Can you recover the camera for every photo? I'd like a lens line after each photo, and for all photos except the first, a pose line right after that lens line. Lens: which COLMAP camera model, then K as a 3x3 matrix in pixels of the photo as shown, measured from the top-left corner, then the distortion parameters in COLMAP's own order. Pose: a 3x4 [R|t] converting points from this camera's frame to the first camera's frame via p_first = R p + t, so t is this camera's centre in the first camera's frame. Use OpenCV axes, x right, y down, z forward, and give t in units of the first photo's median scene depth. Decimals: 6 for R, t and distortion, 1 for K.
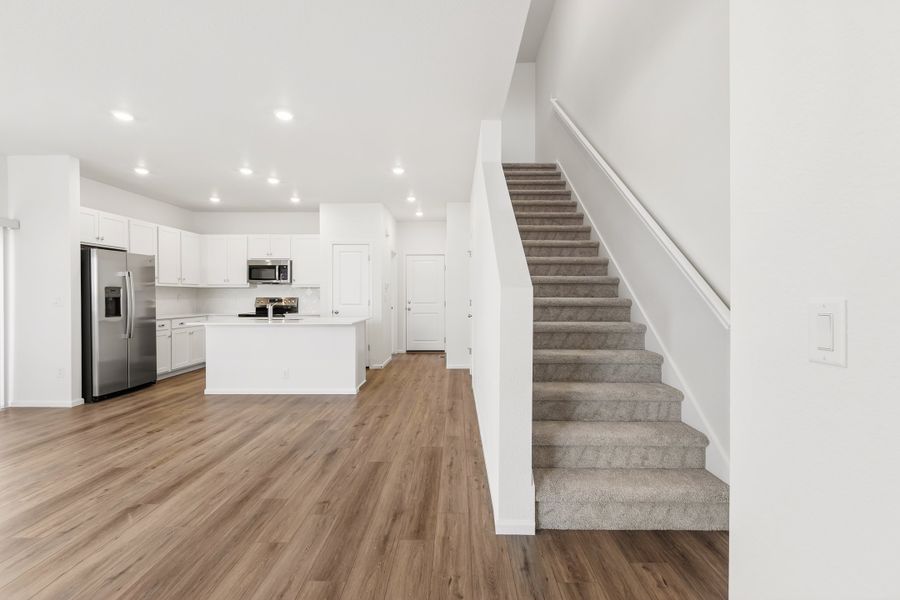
lens RADIAL K [[400.1, 0, 454.4], [0, 400.1, 297.0], [0, 0, 1]] dist [0.002716, 0.000379]
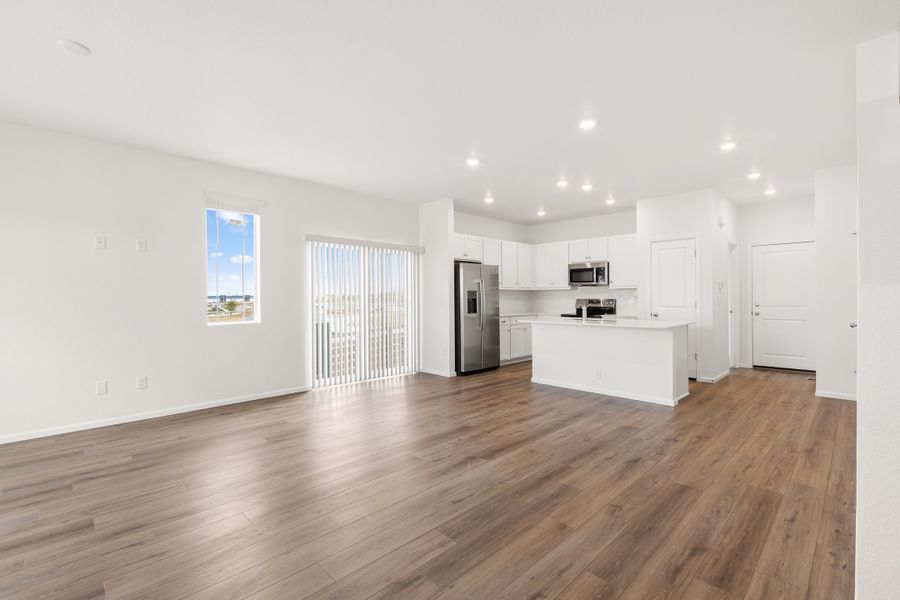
lens RADIAL K [[405.0, 0, 453.4], [0, 405.0, 298.9], [0, 0, 1]] dist [0.002274, 0.000423]
pose [[0.711497, 0.000763, -0.702689, 0.051244], [0.000234, 0.999999, 0.001322, -0.000589], [0.702689, -0.001105, 0.711496, 0.002499]]
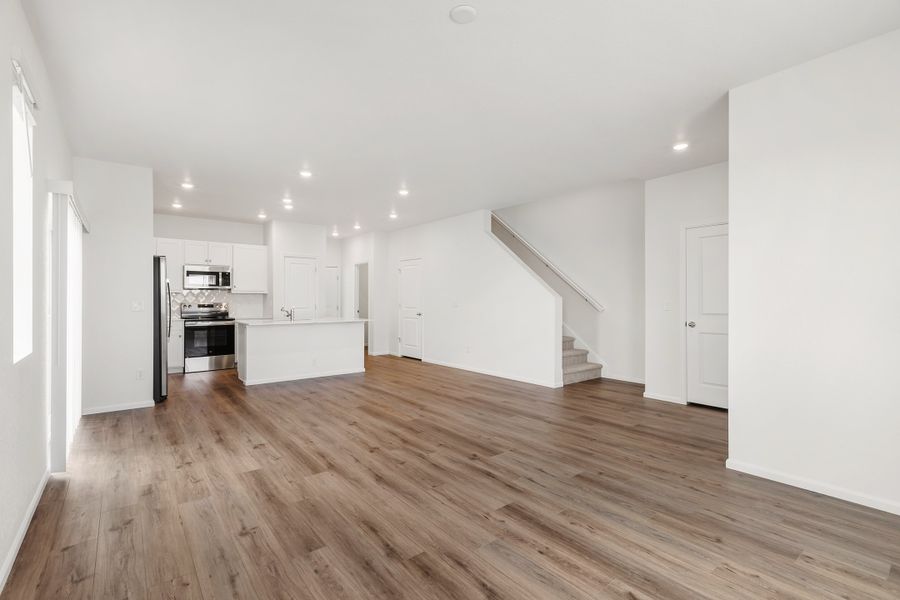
lens RADIAL K [[405.0, 0, 453.4], [0, 405.0, 298.9], [0, 0, 1]] dist [0.002274, 0.000423]
pose [[0.775948, 0.004215, 0.630783, -1.035976], [0.001603, 0.999961, -0.008654, 0.002799], [-0.630795, 0.007727, 0.775911, -0.341811]]
